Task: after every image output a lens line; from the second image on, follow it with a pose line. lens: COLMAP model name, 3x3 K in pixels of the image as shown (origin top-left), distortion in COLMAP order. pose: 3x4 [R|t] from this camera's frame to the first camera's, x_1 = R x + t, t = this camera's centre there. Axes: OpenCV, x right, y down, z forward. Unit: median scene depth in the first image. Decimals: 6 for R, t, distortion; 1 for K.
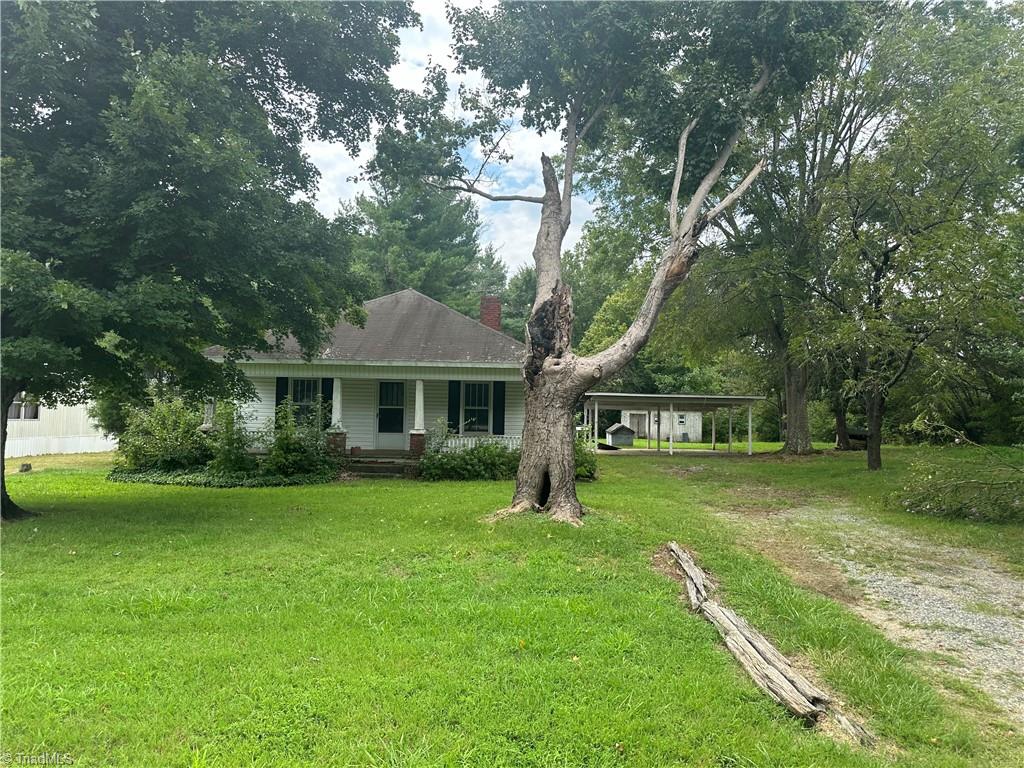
lens RADIAL K [[711.4, 0, 512.0], [0, 711.4, 384.0], [0, 0, 1]] dist [0.055788, -0.004359]
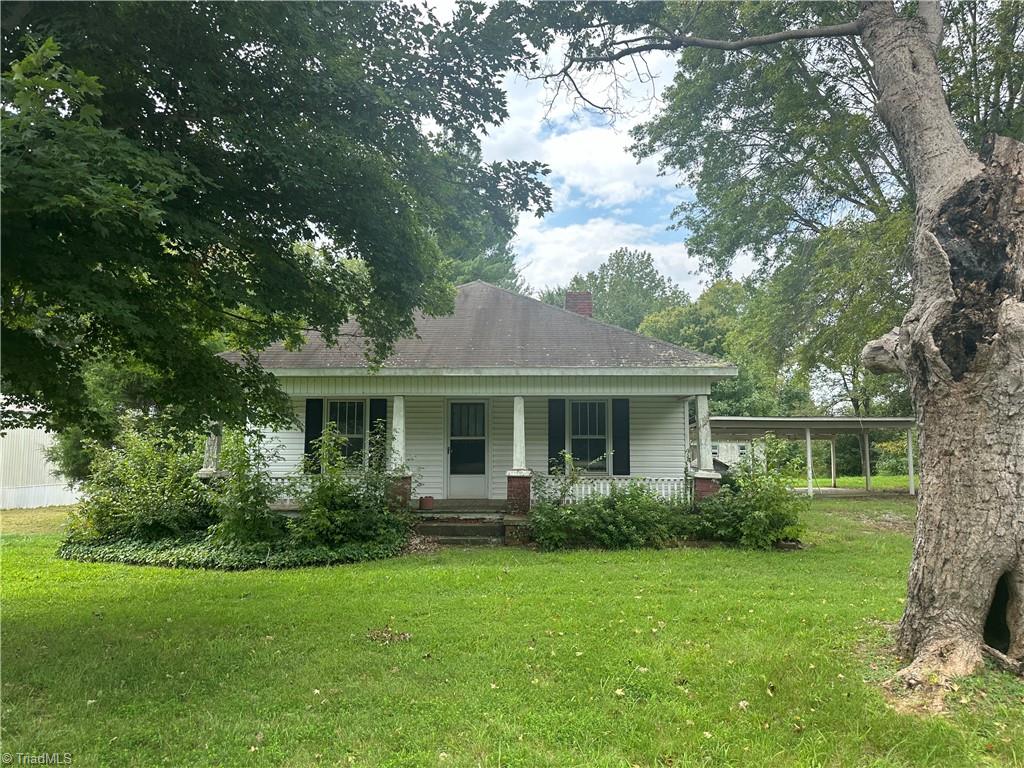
lens RADIAL K [[711.4, 0, 512.0], [0, 711.4, 384.0], [0, 0, 1]] dist [0.055788, -0.004359]
pose [[0.999829, -0.018266, 0.002737, -0.141116], [0.018378, 0.998614, -0.049317, 0.015977], [-0.001833, 0.049359, 0.998779, 0.324225]]
